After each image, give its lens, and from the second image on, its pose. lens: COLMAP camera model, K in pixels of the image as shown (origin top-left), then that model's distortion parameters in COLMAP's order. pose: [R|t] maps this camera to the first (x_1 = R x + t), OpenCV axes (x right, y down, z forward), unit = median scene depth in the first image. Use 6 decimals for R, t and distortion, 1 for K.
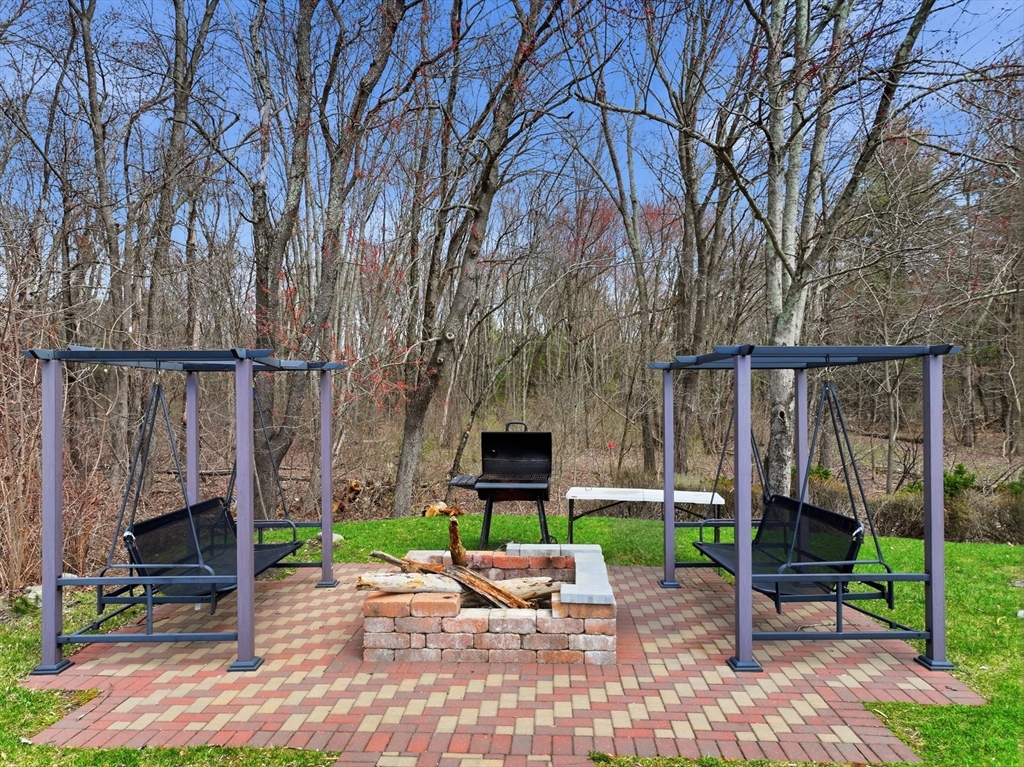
lens RADIAL K [[727.8, 0, 512.0], [0, 727.8, 383.5], [0, 0, 1]] dist [0.011643, 0.002304]
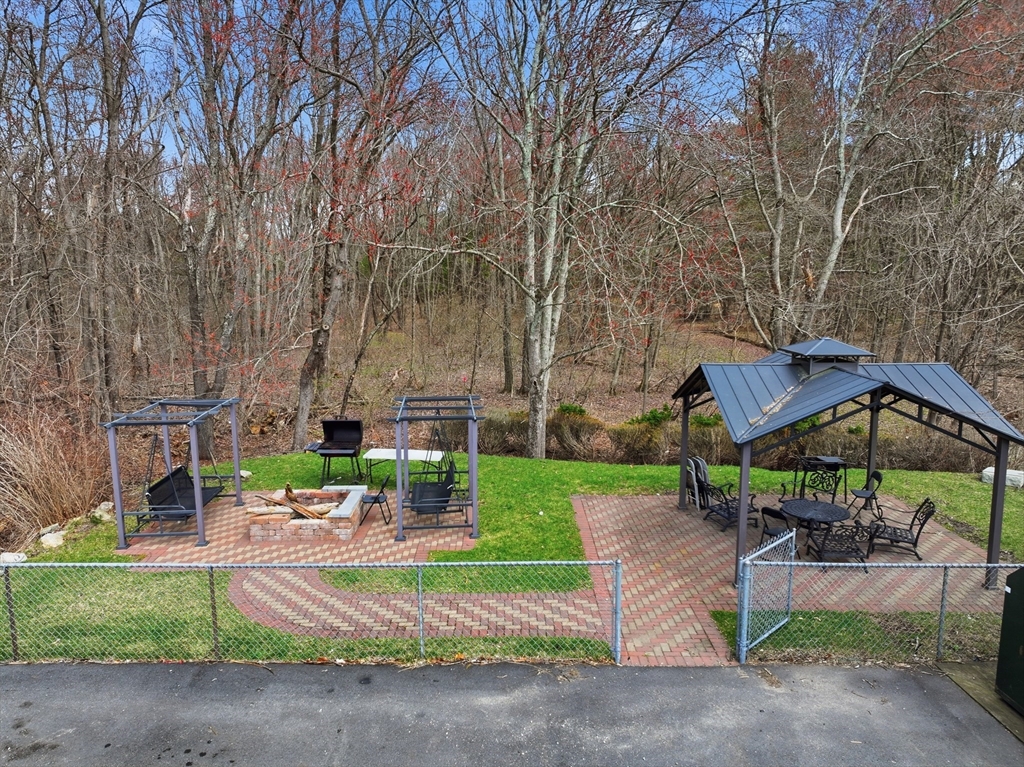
lens RADIAL K [[727.8, 0, 512.0], [0, 727.8, 383.5], [0, 0, 1]] dist [0.011643, 0.002304]
pose [[0.997114, -0.008442, 0.075442, 0.498406], [-0.004633, 0.985176, 0.171485, -0.575925], [-0.075771, -0.171340, 0.982294, -1.410157]]
